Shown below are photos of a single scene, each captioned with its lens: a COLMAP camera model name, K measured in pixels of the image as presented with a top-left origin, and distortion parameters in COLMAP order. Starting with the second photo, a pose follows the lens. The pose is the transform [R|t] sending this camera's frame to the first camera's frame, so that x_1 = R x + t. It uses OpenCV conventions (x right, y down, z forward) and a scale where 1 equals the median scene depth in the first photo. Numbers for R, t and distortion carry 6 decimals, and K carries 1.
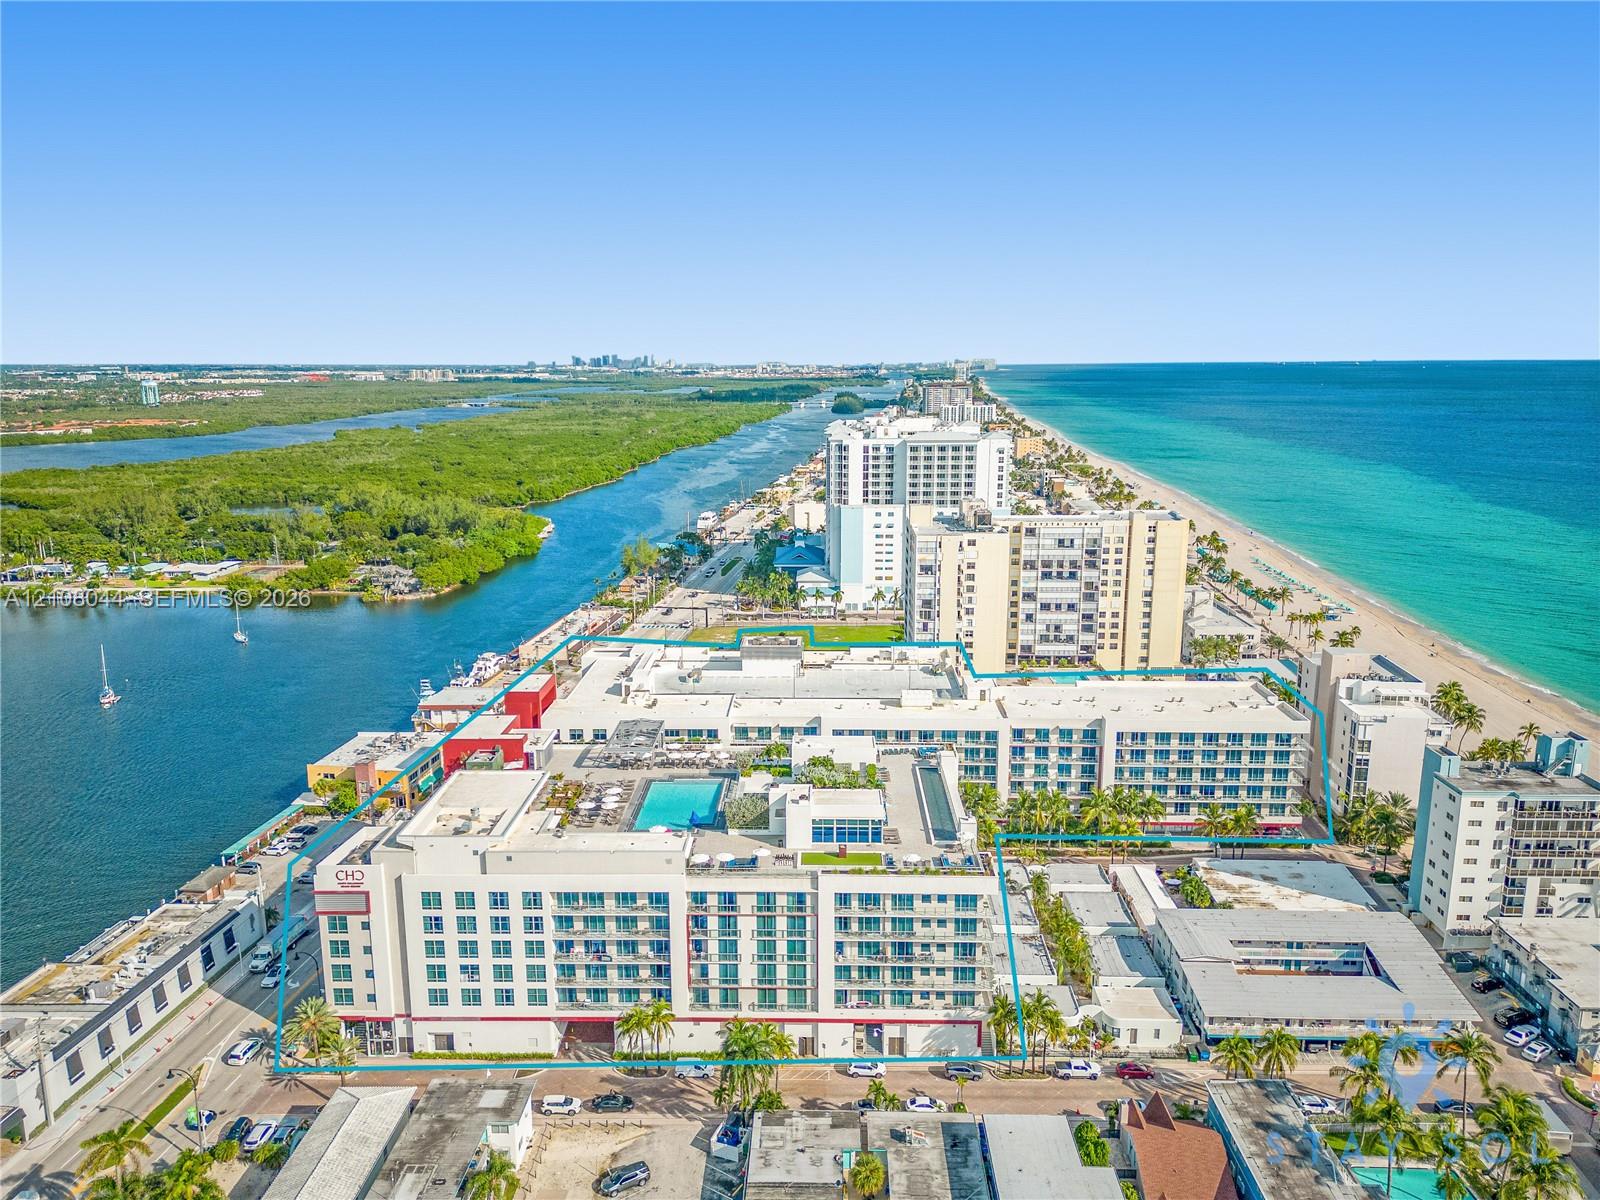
lens RADIAL K [[1120.5, 0, 800.1], [0, 1120.5, 598.1], [0, 0, 1]] dist [0.027884, -0.016742]
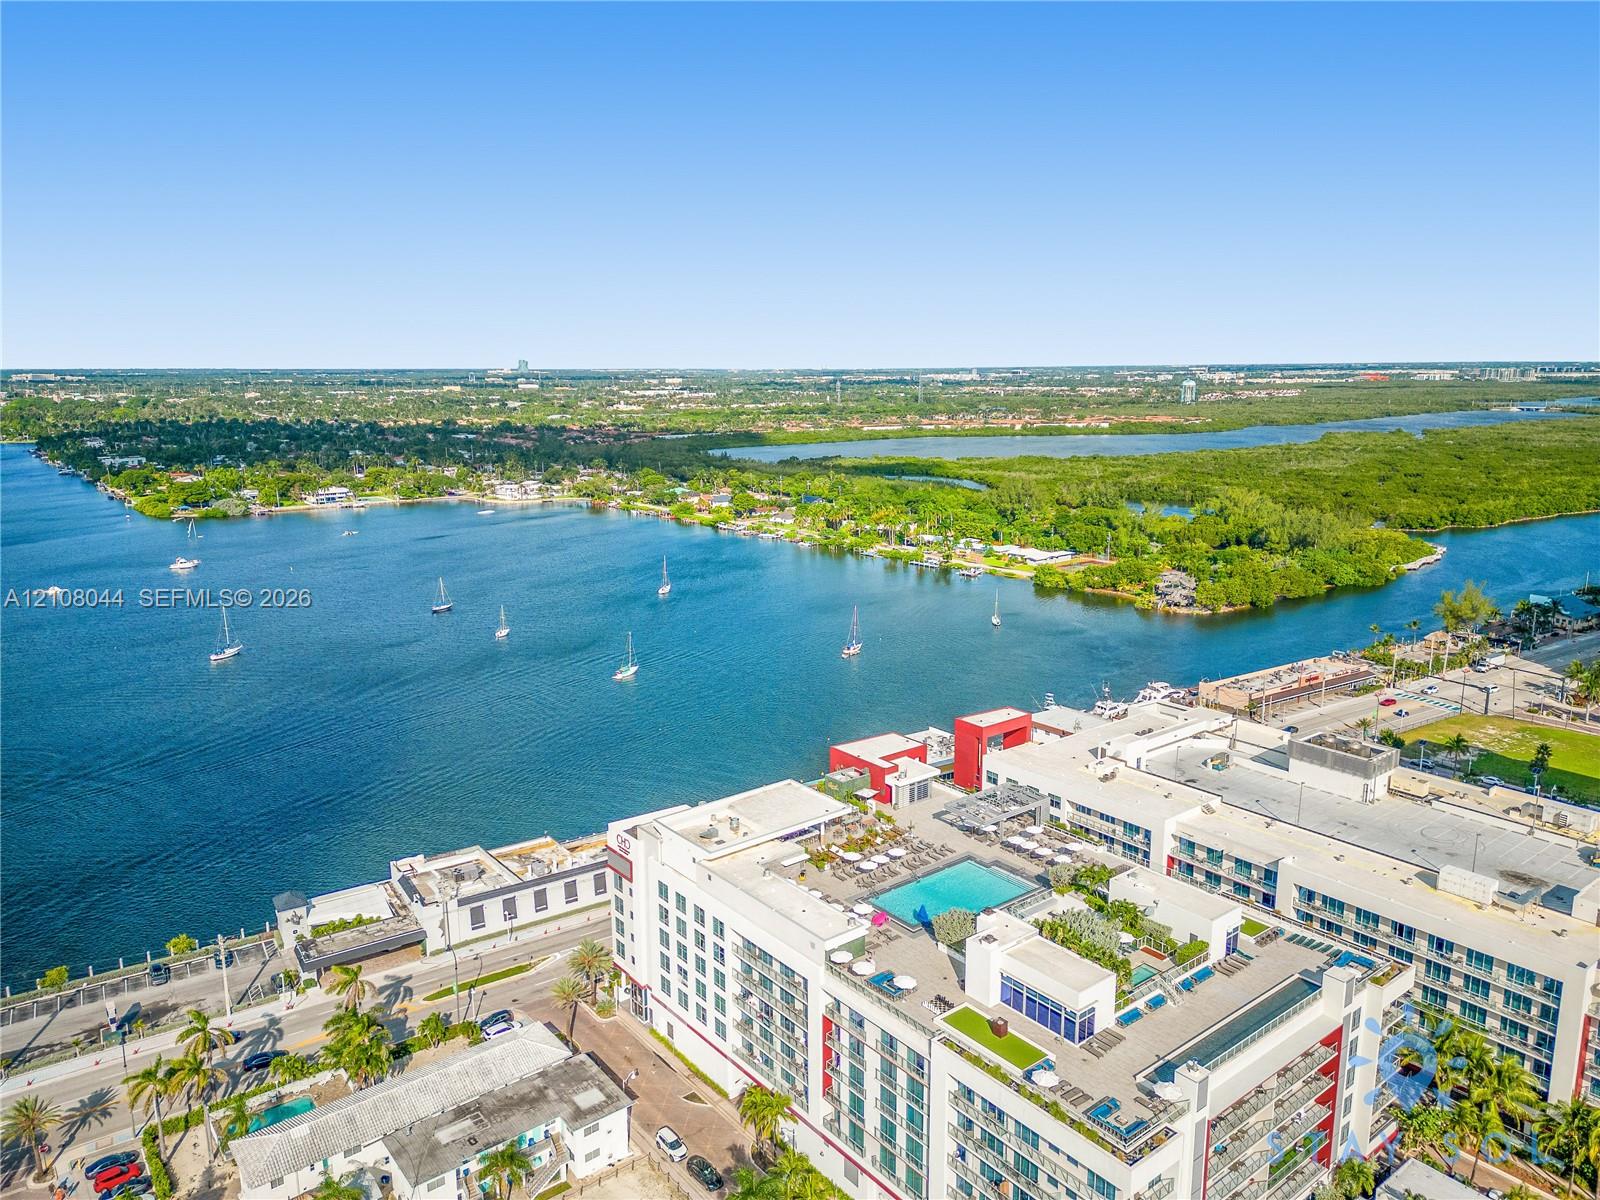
lens RADIAL K [[1120.5, 0, 797.9], [0, 1120.5, 601.9], [0, 0, 1]] dist [0.027884, -0.016742]
pose [[0.628890, 0.156663, -0.761547, 0.410644], [-0.153791, 0.985202, 0.075672, -0.073443], [0.762133, 0.069530, 0.643677, 0.352234]]
